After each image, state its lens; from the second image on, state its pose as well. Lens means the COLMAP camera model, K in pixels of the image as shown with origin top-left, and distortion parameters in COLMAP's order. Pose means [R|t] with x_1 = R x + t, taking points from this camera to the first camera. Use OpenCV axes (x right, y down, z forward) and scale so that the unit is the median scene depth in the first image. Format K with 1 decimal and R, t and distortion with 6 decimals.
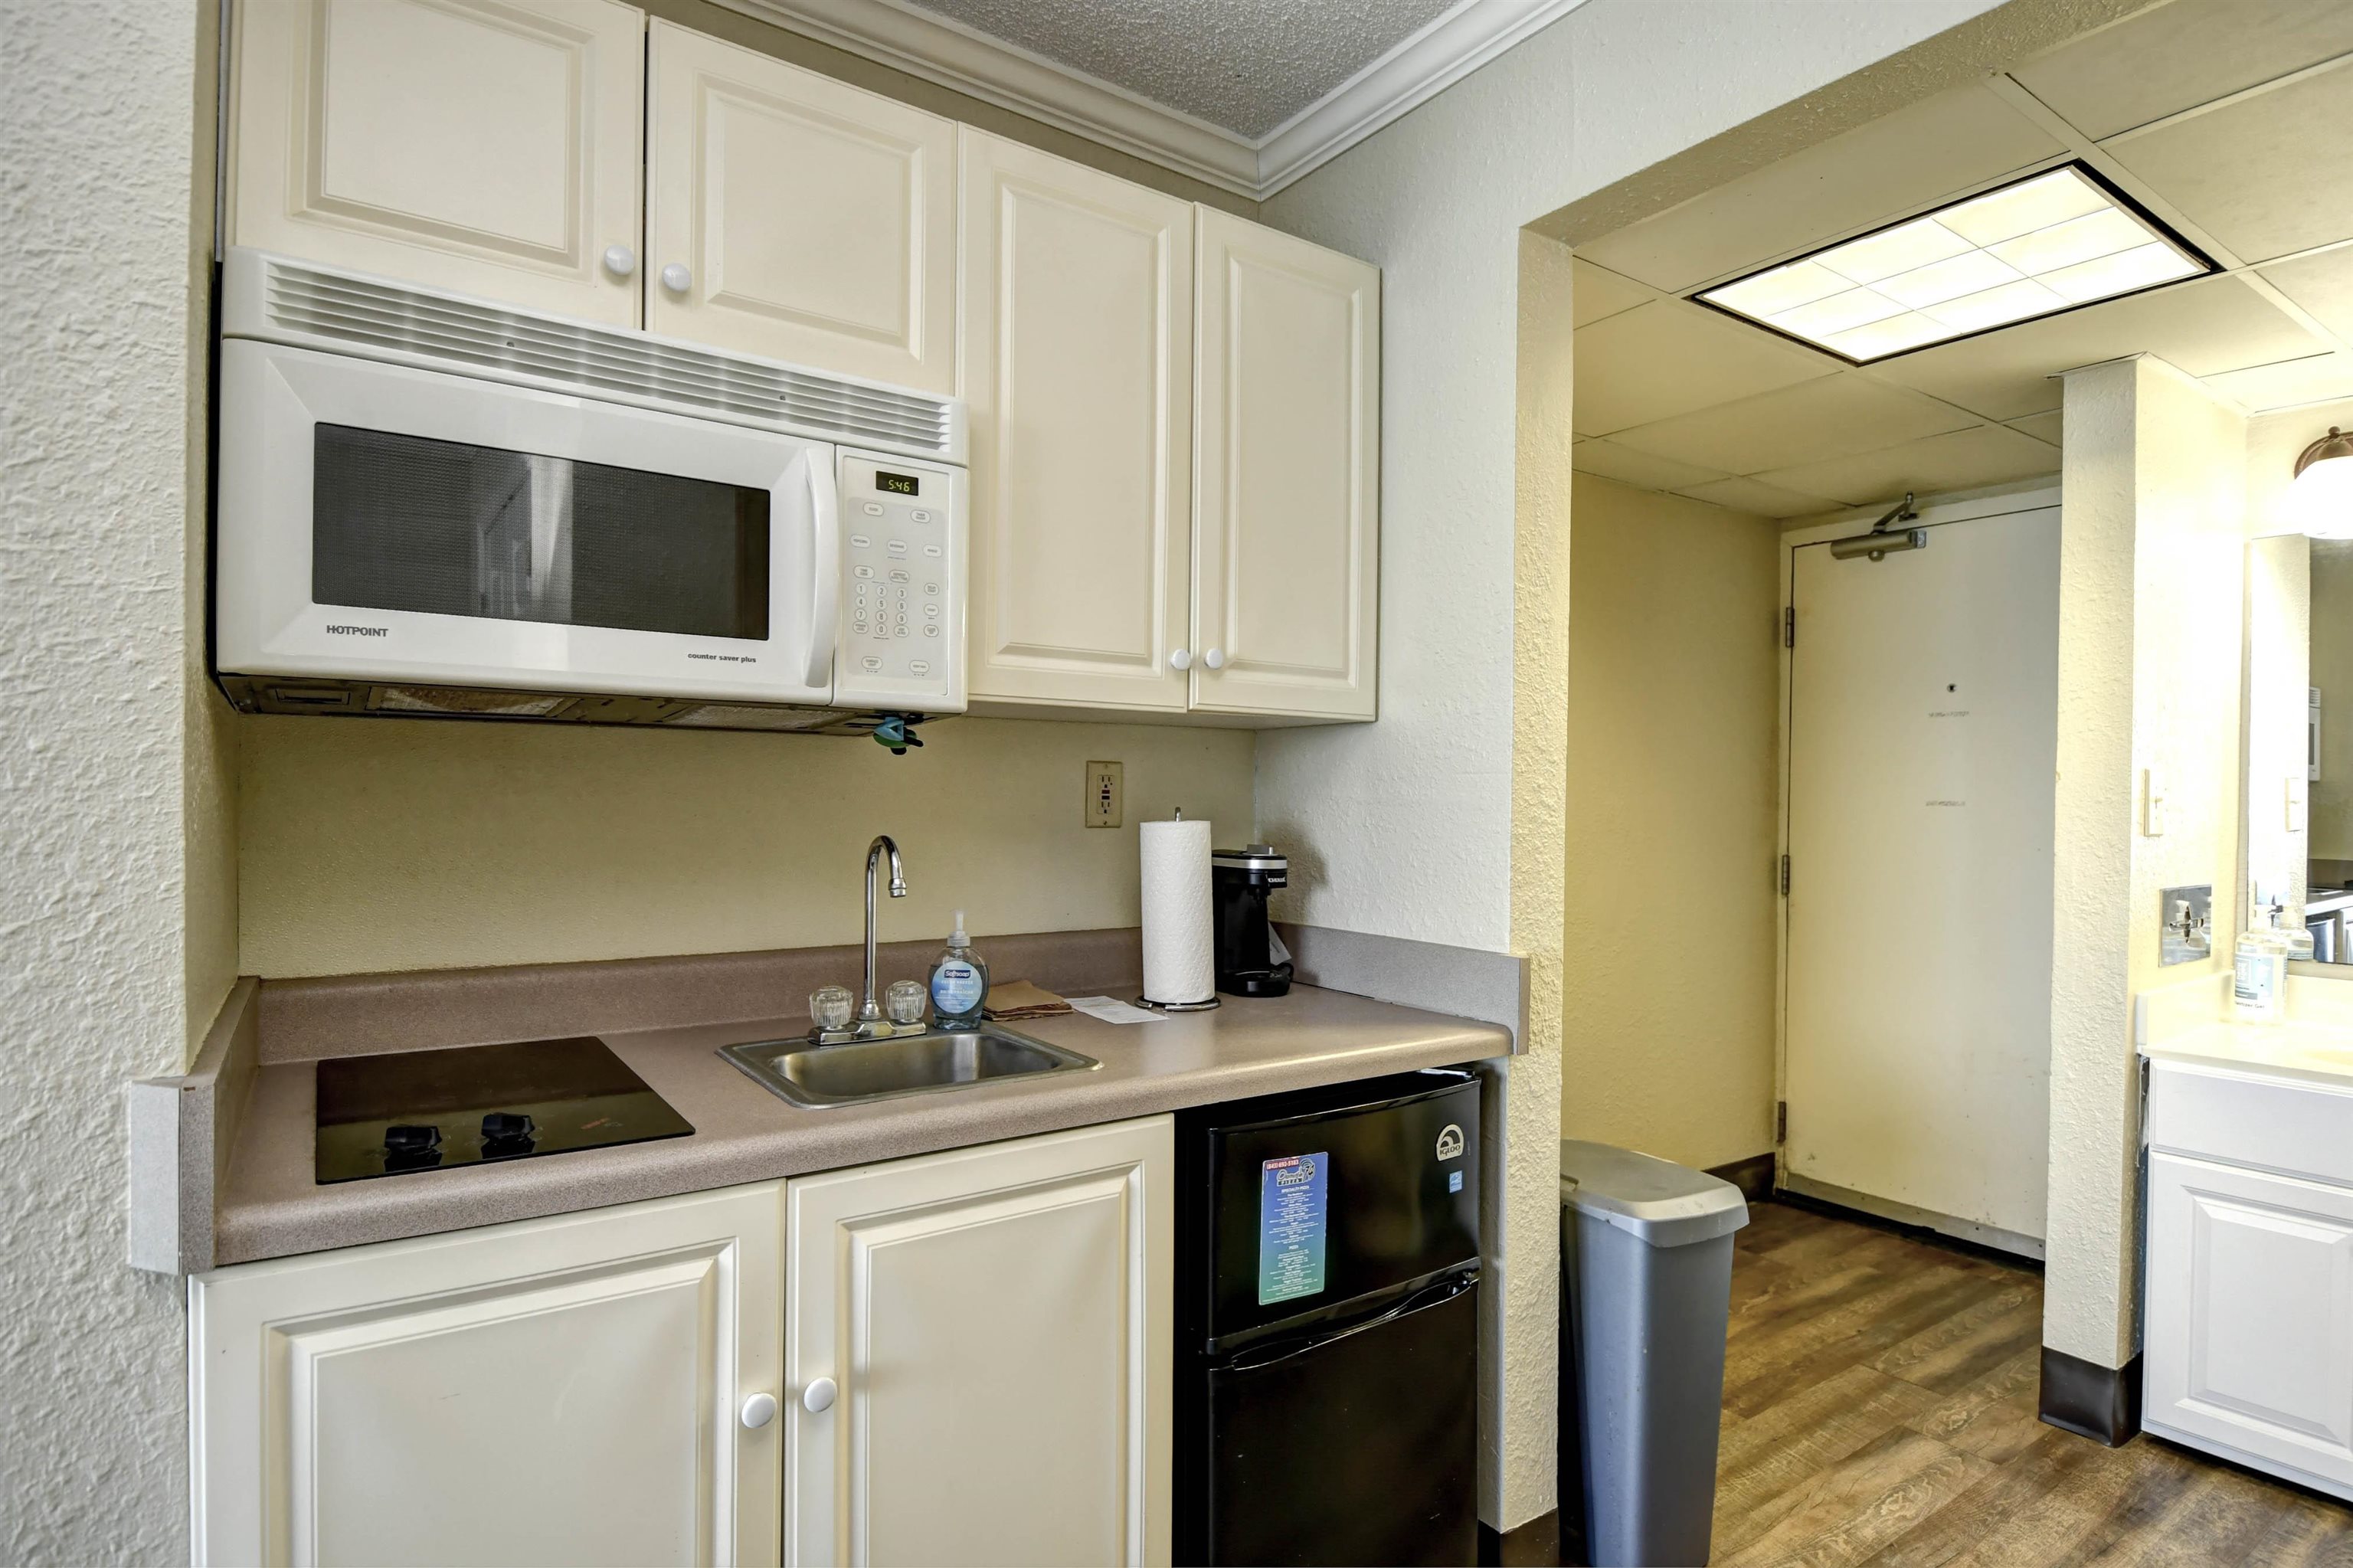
lens RADIAL K [[1222.2, 0, 1173.2], [0, 1222.2, 800.7], [0, 0, 1]] dist [0.003872, 0.000277]
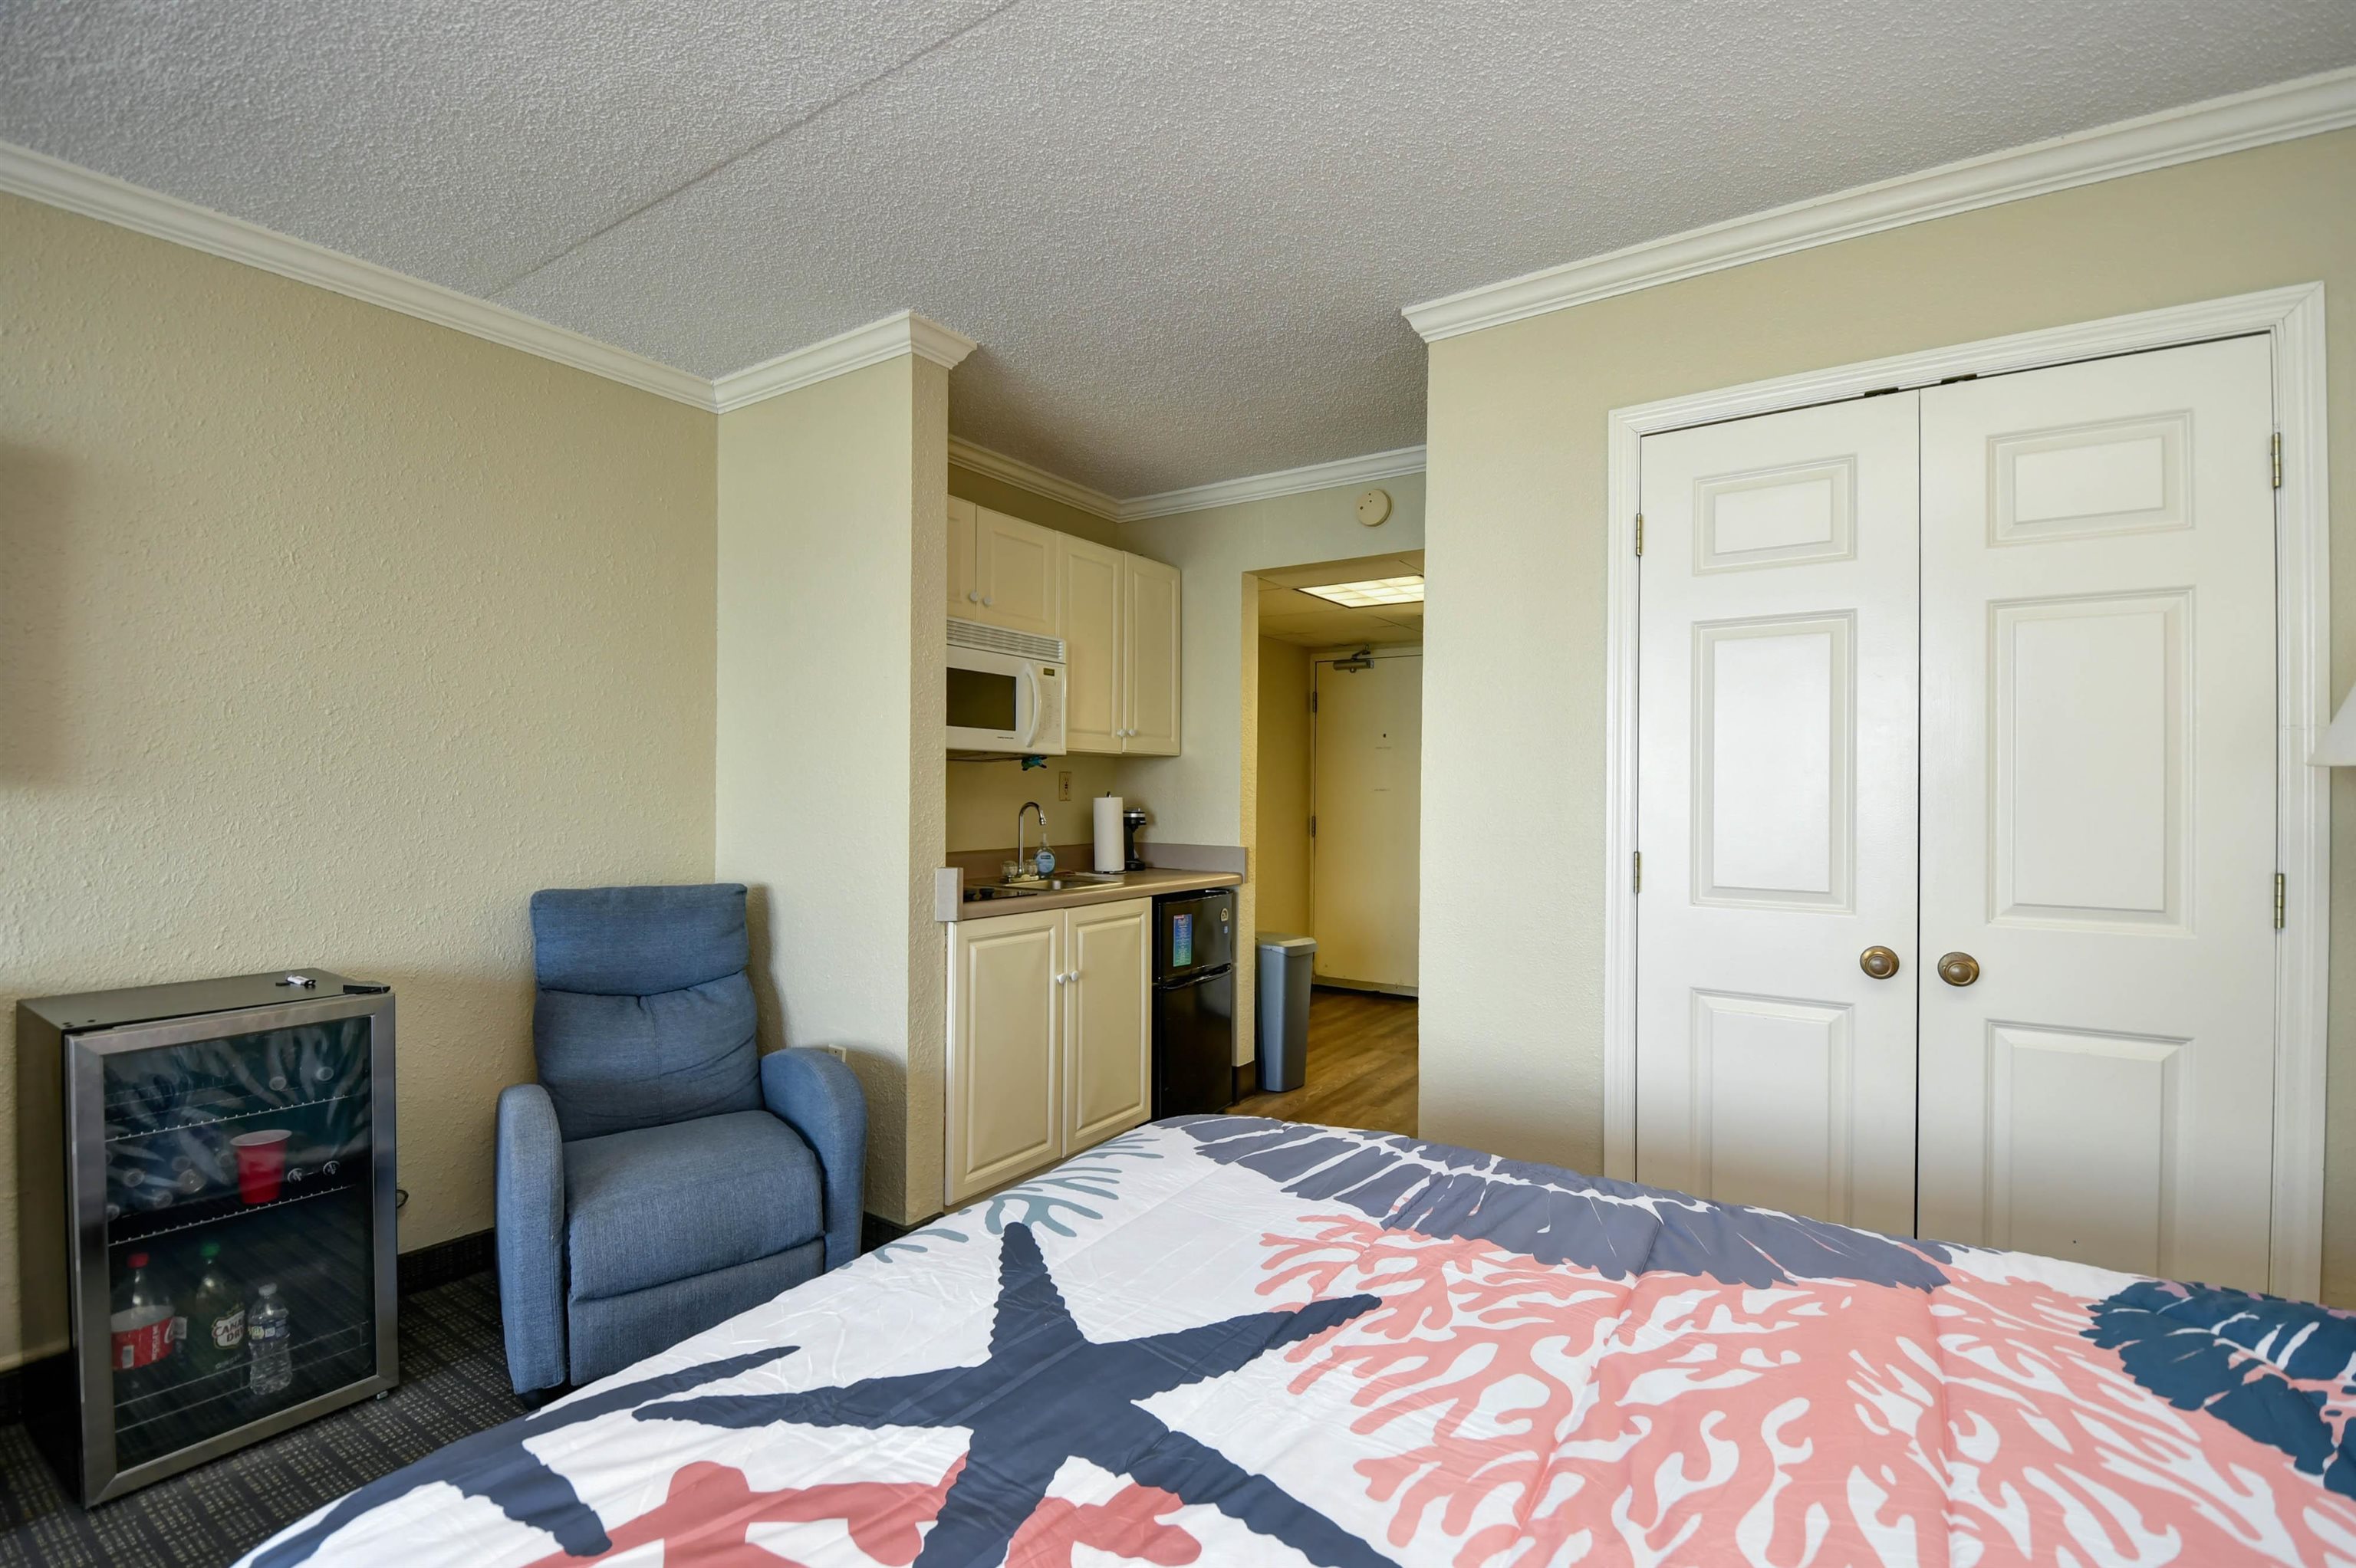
lens RADIAL K [[1040.7, 0, 1177.4], [0, 1040.7, 798.2], [0, 0, 1]] dist [0.021638, -0.026004]
pose [[0.933431, -0.010355, 0.358608, -0.620129], [0.009096, 0.999945, 0.005199, 0.009048], [-0.358642, -0.001591, 0.933474, -0.991673]]
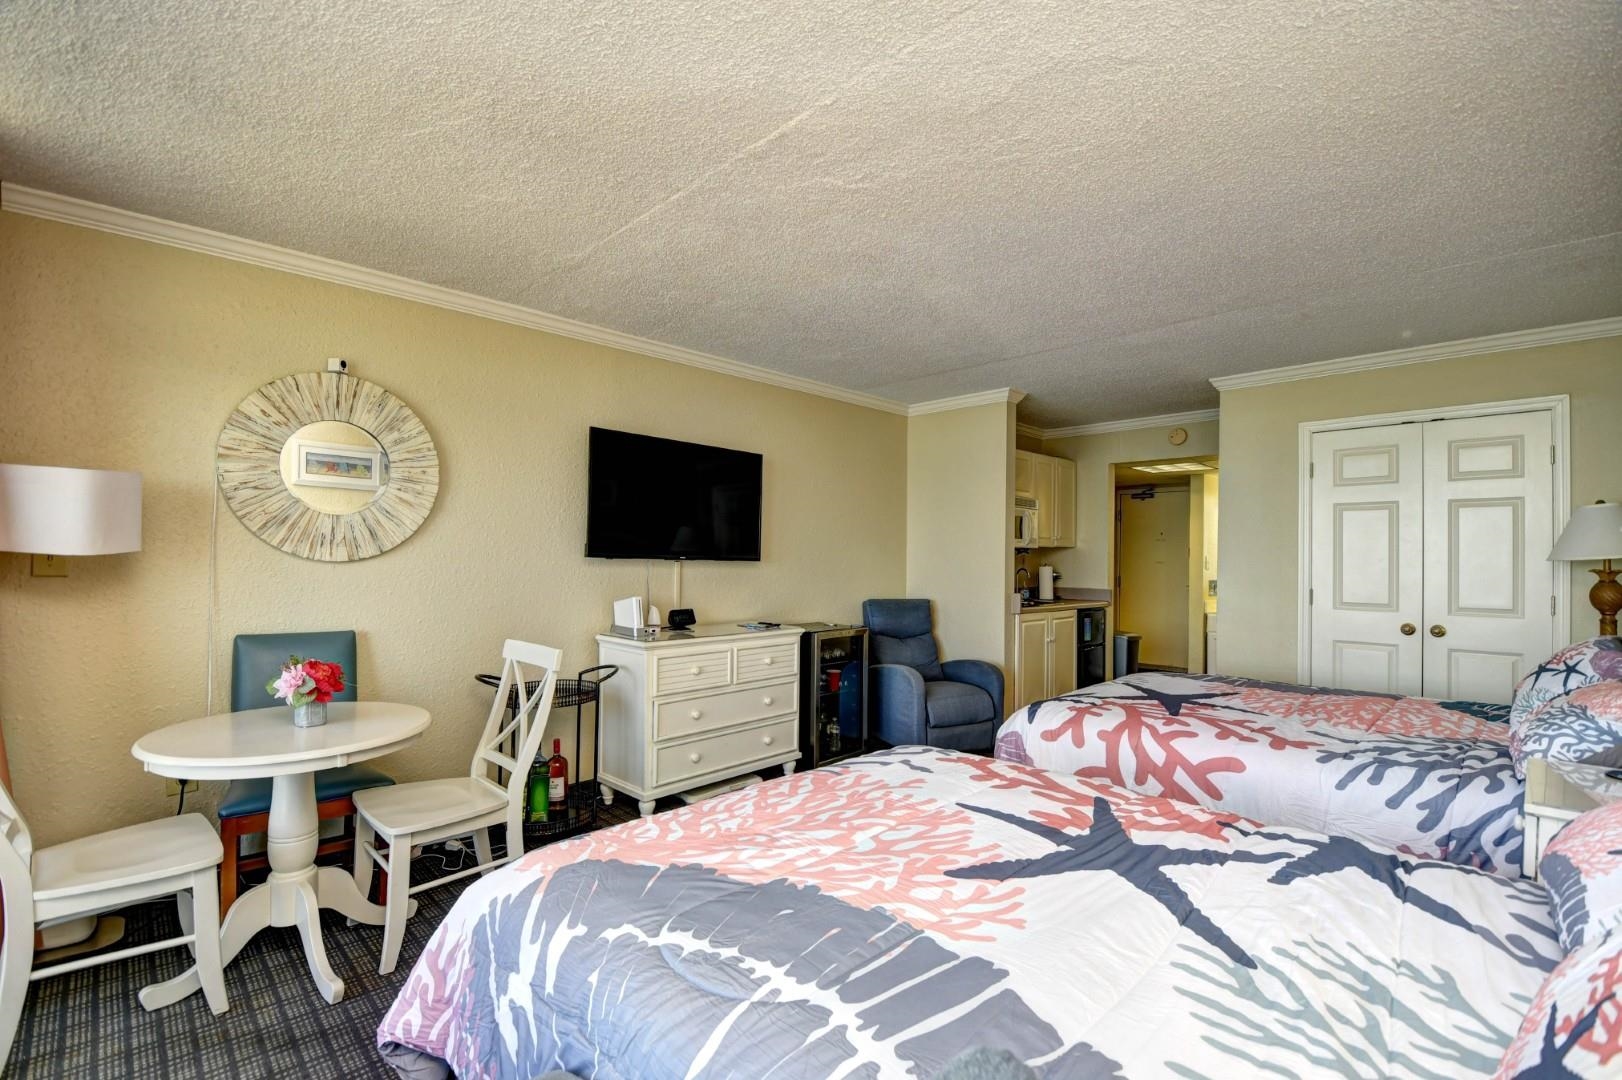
lens RADIAL K [[716.6, 0, 810.6], [0, 716.6, 549.7], [0, 0, 1]] dist [0.021638, -0.026004]
pose [[0.984504, 0.001093, 0.175358, -1.621040], [0.001537, 0.999888, -0.014862, -0.009241], [-0.175354, 0.014901, 0.984393, -1.991131]]
